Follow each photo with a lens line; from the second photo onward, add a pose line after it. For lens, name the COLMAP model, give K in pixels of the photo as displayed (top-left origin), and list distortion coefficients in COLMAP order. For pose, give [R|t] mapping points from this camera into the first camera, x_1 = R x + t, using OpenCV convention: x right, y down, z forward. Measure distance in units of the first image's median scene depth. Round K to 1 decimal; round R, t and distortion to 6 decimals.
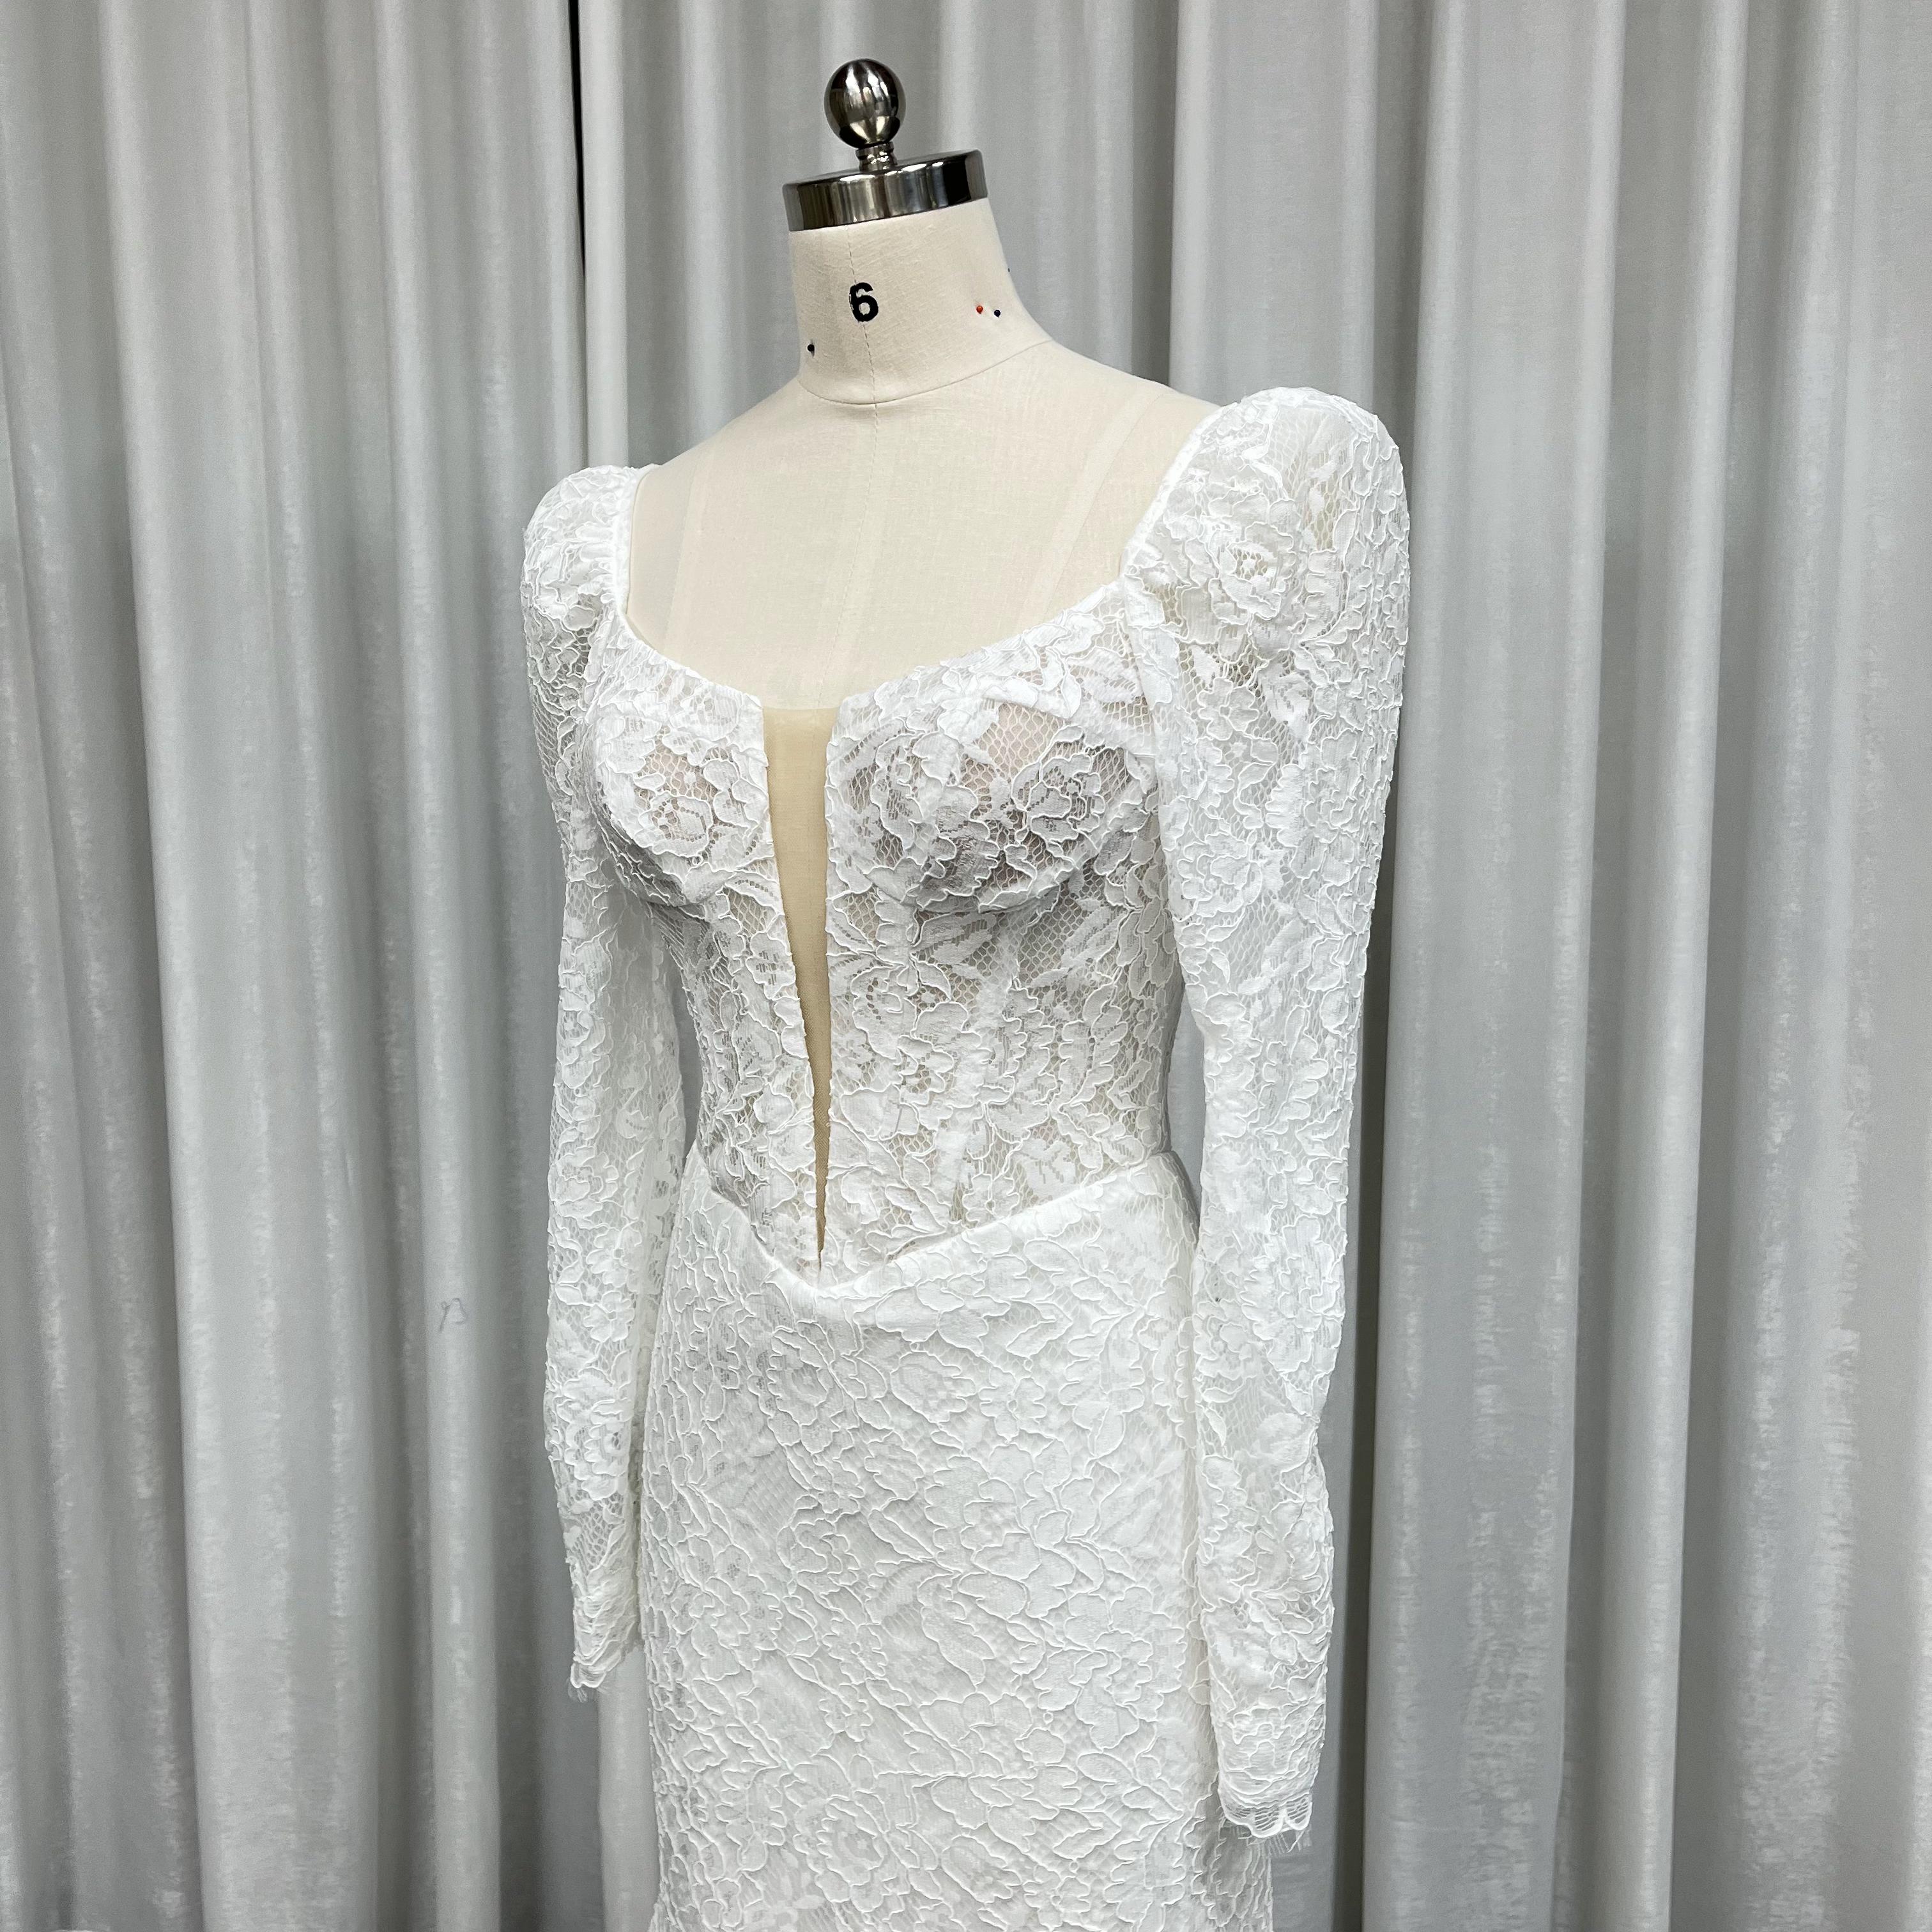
lens RADIAL K [[1964.0, 0, 971.1], [0, 1964.0, 953.7], [0, 0, 1]] dist [0.140658, -0.293726]
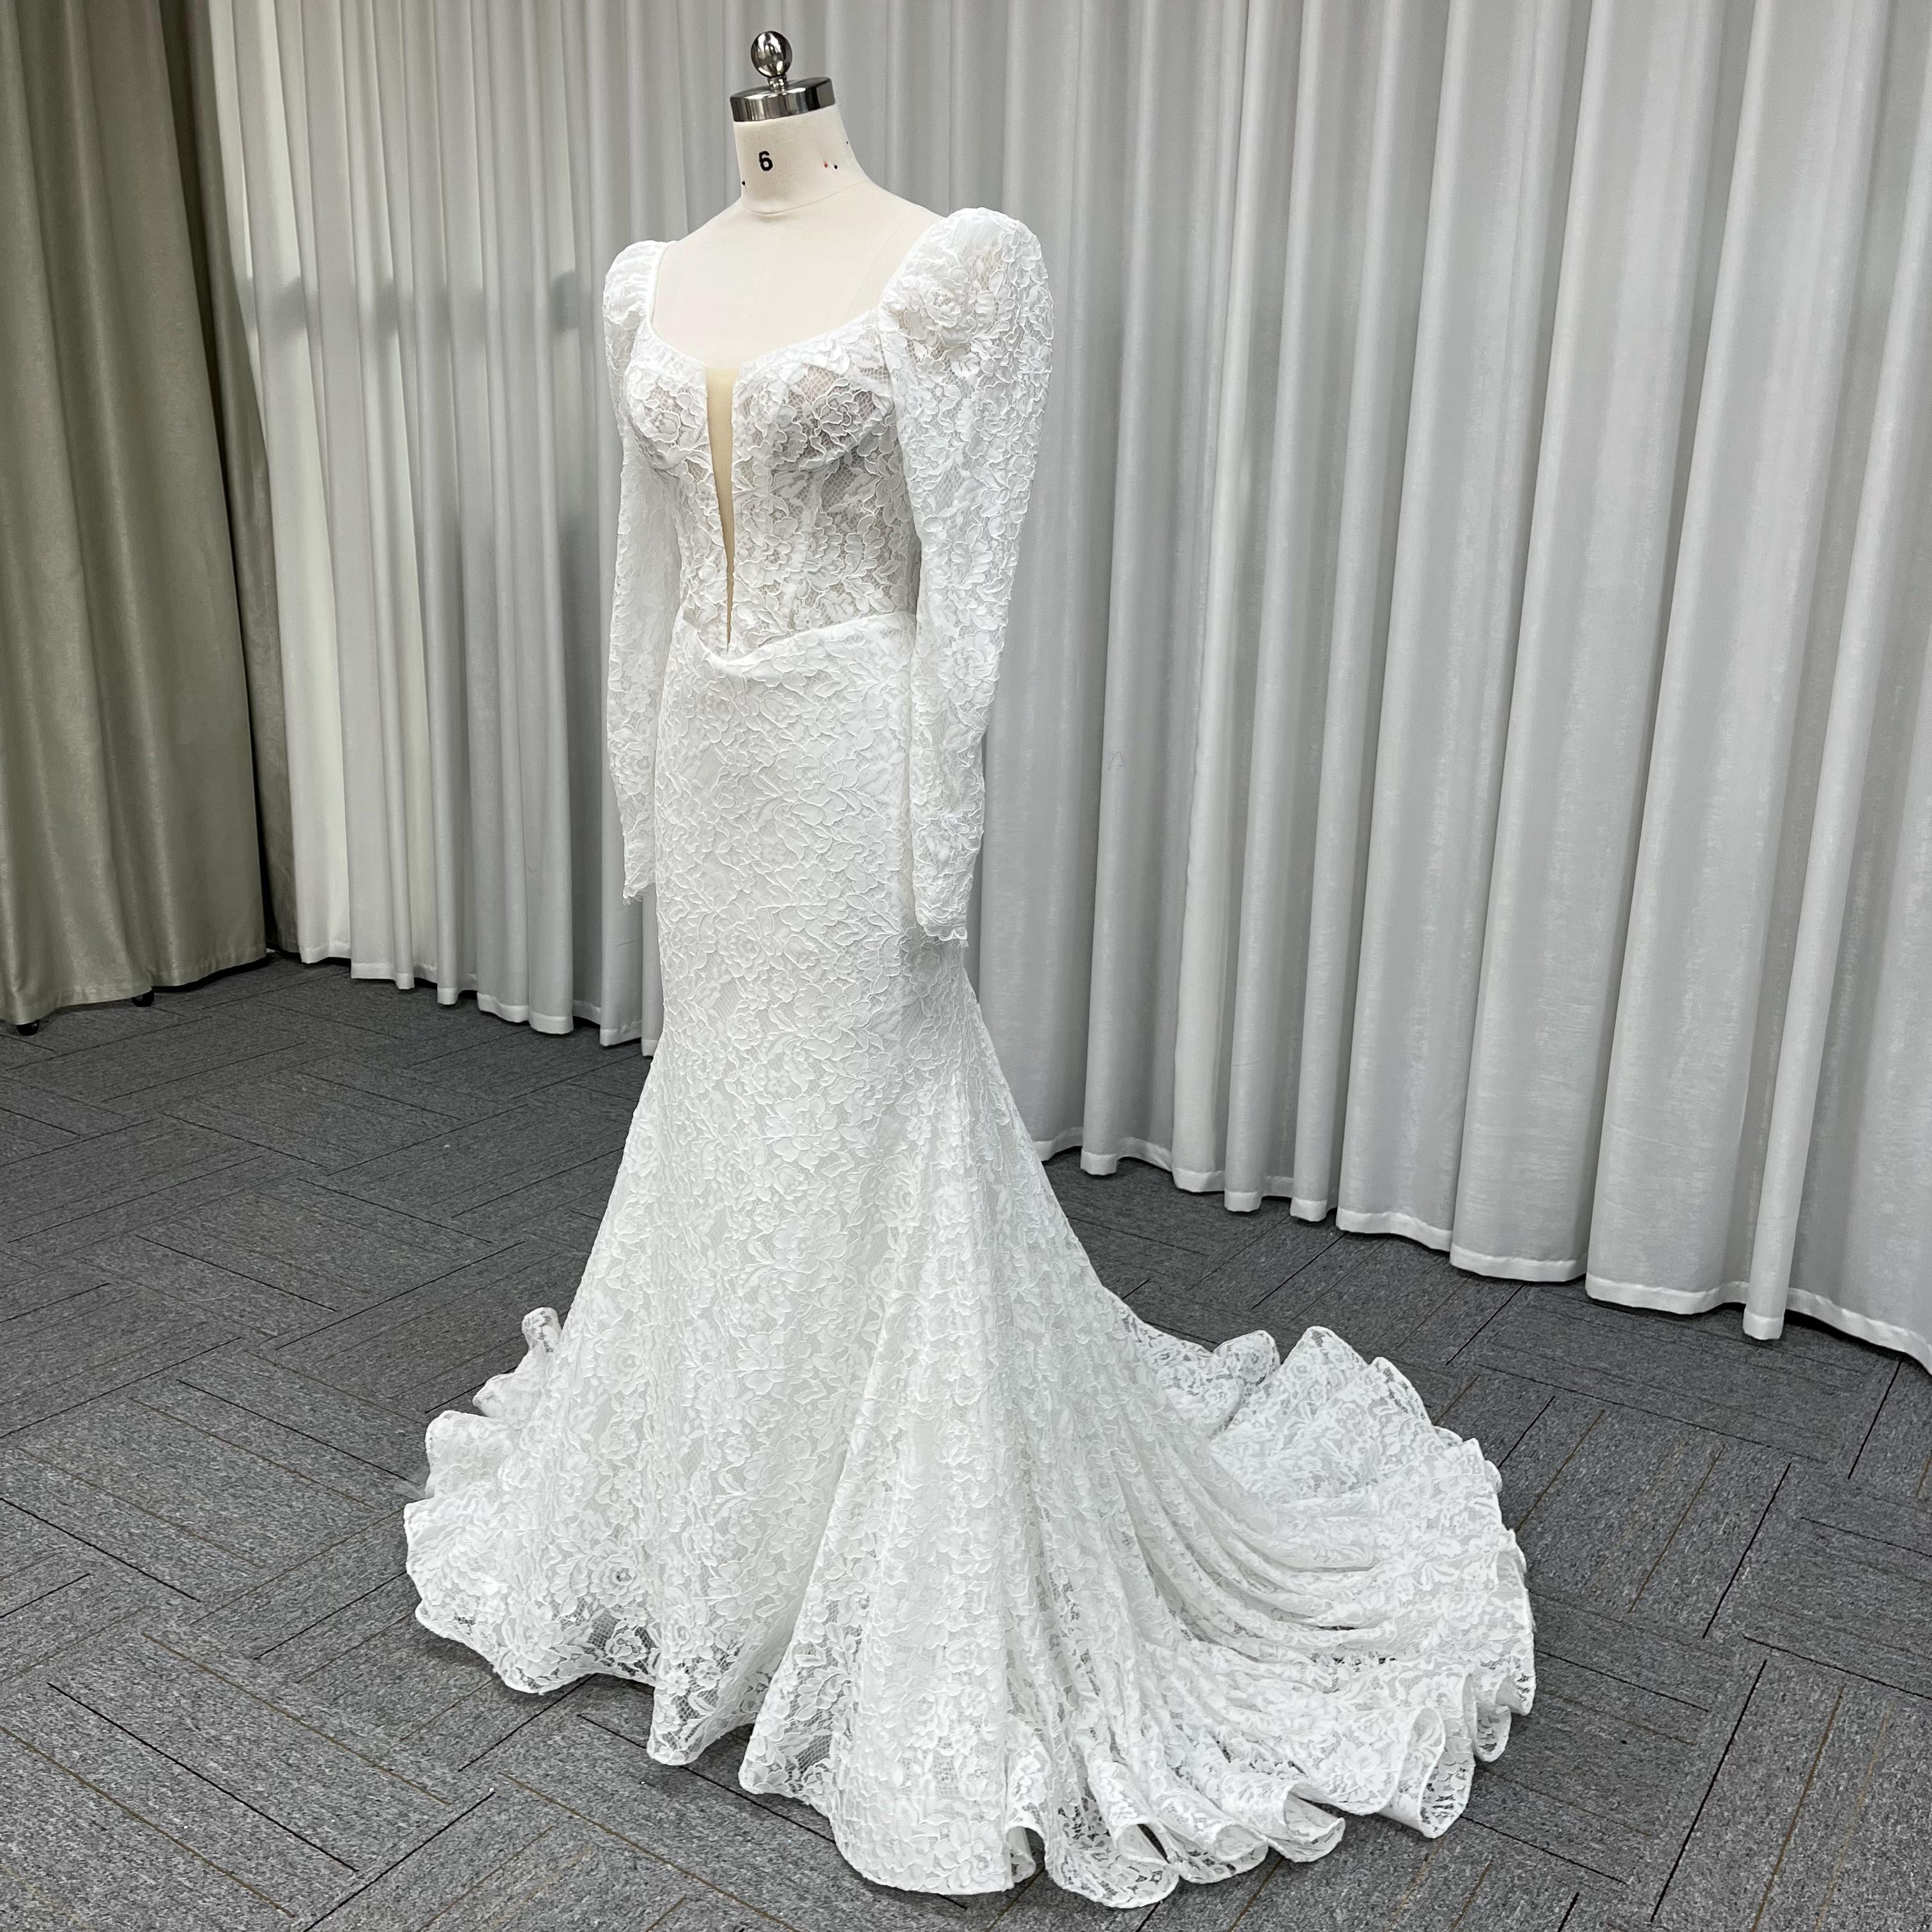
lens RADIAL K [[1918.1, 0, 996.6], [0, 1918.1, 994.0], [0, 0, 1]] dist [0.013233, 0.000751]
pose [[0.995362, 0.059878, -0.075289, 0.378962], [-0.048982, 0.989073, 0.139049, 0.222845], [0.082793, -0.134716, 0.987419, -1.013729]]
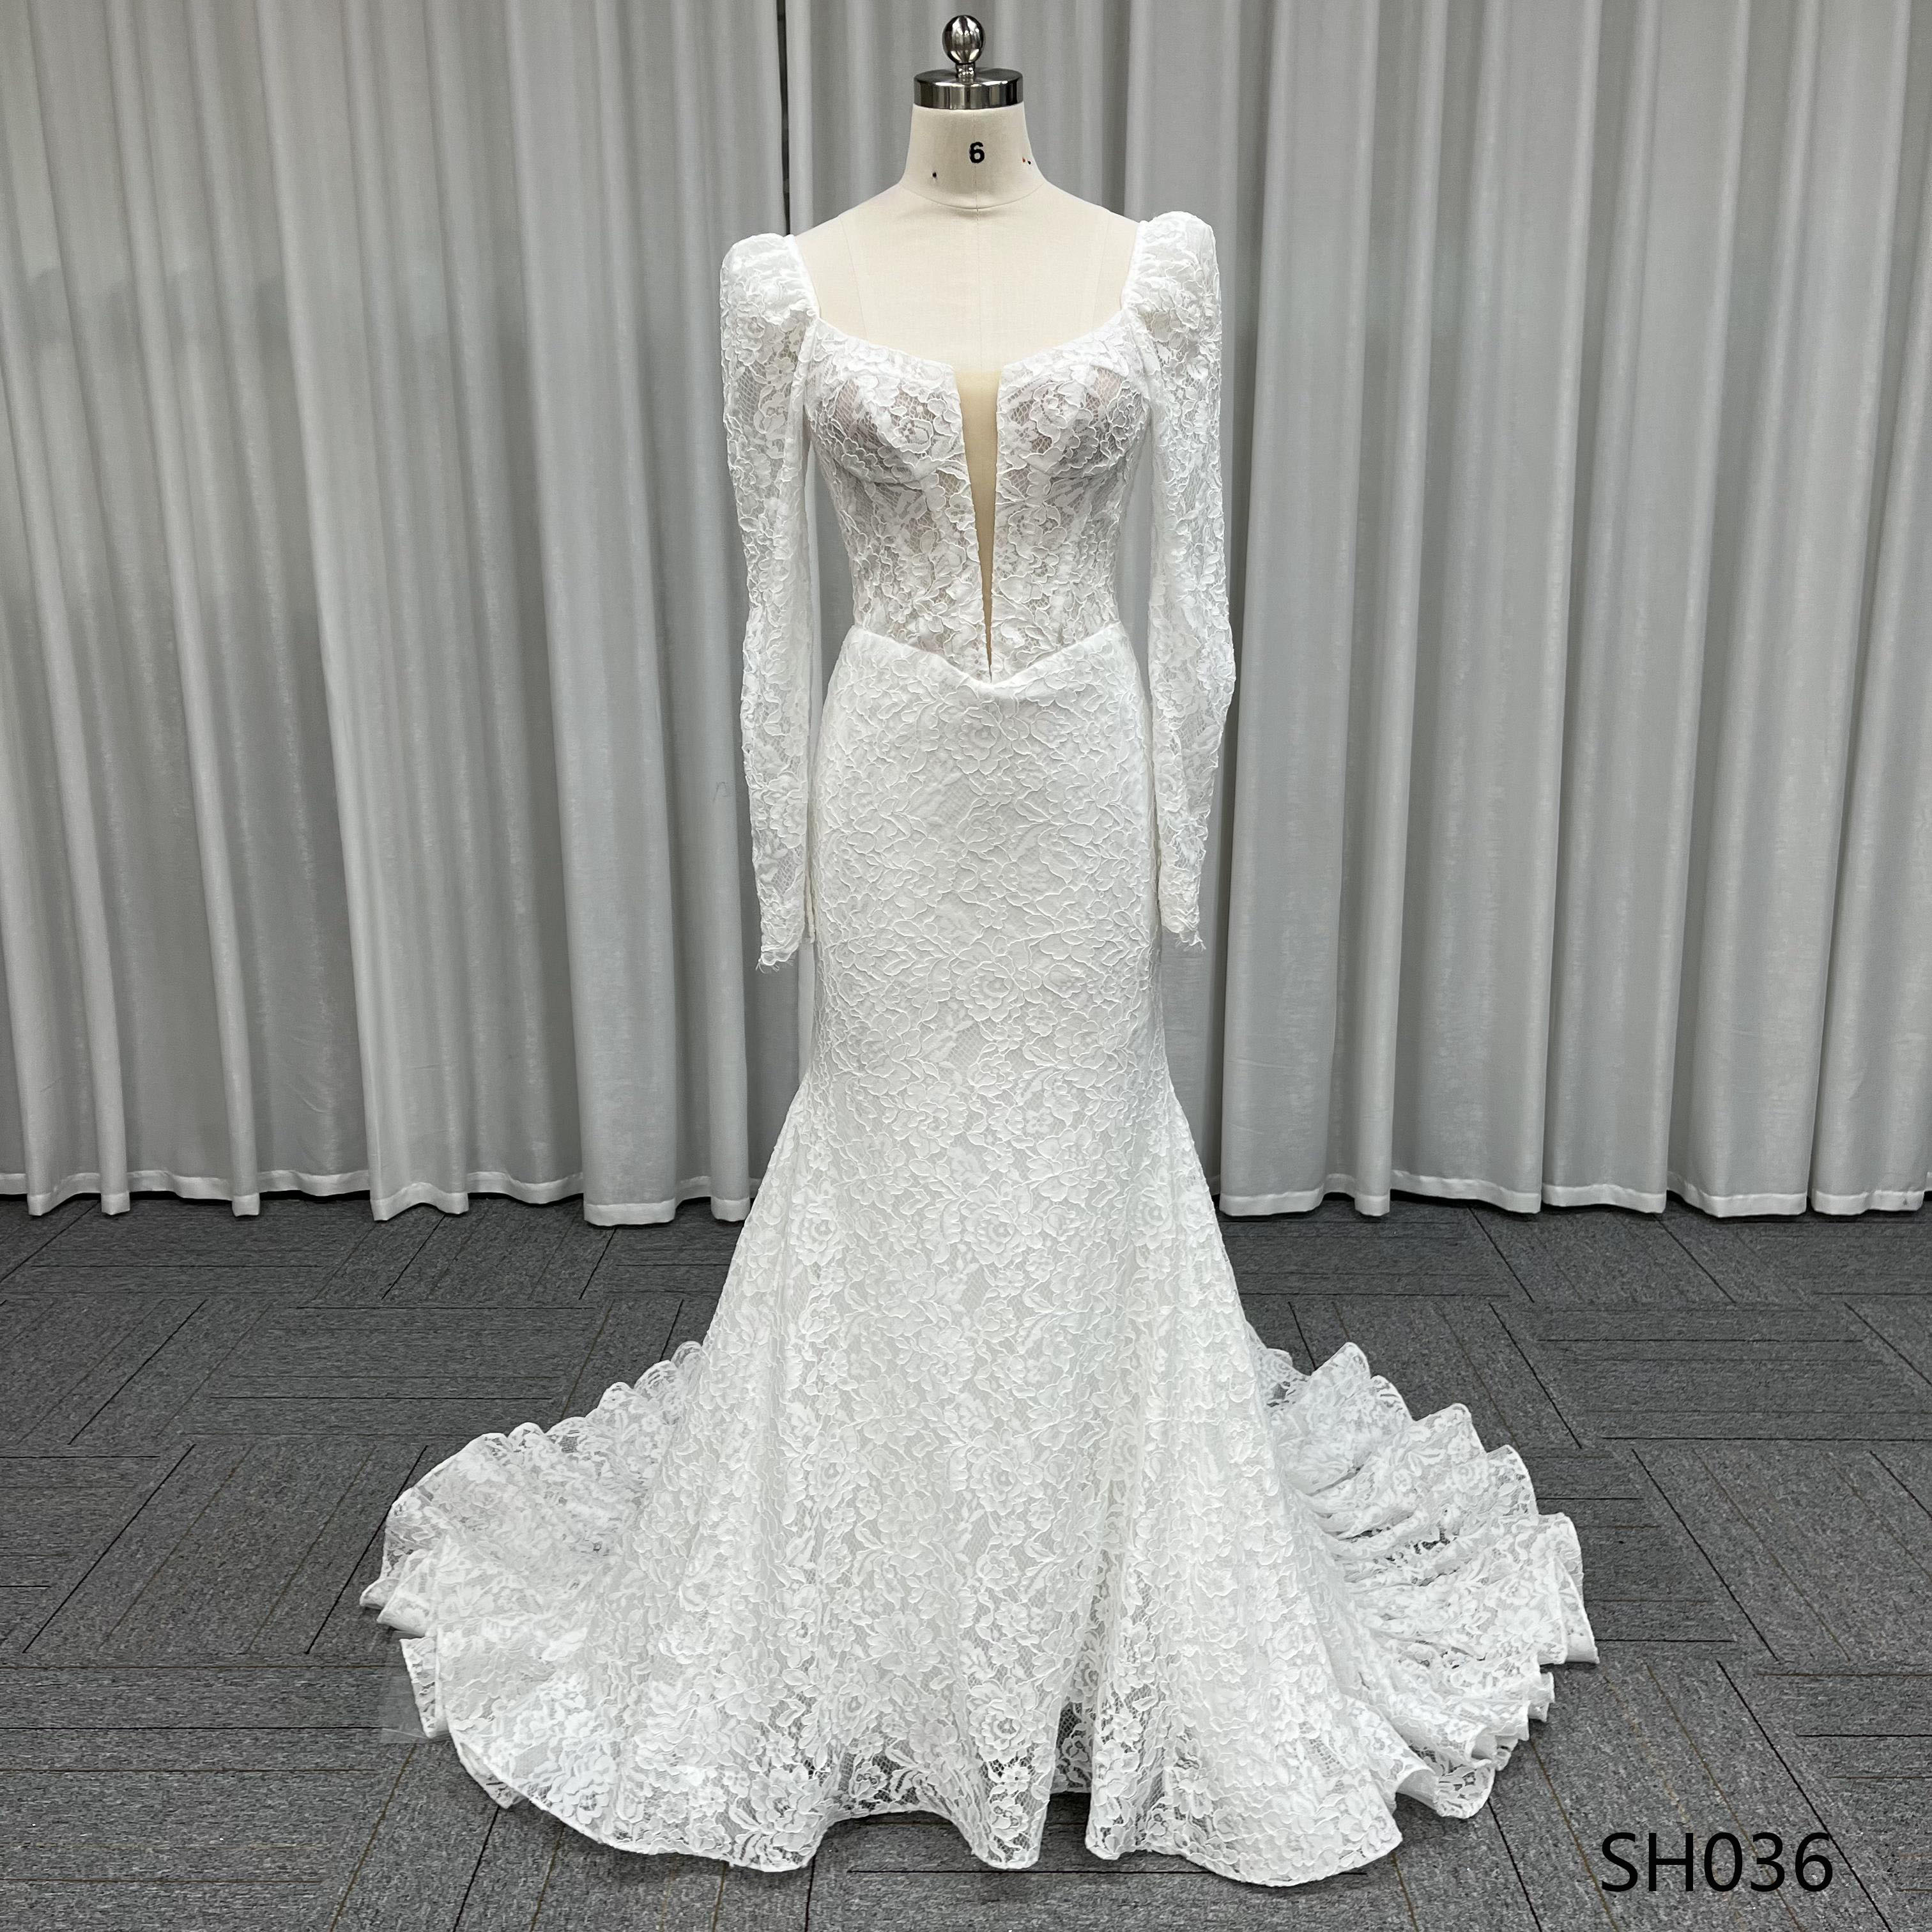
lens RADIAL K [[1906.1, 0, 966.6], [0, 1906.1, 1011.4], [0, 0, 1]] dist [0.021310, -0.016070]
pose [[0.891669, -0.114144, 0.438061, -0.967053], [0.060841, 0.989126, 0.133892, 0.237611], [-0.448581, -0.092736, 0.888918, -0.690887]]
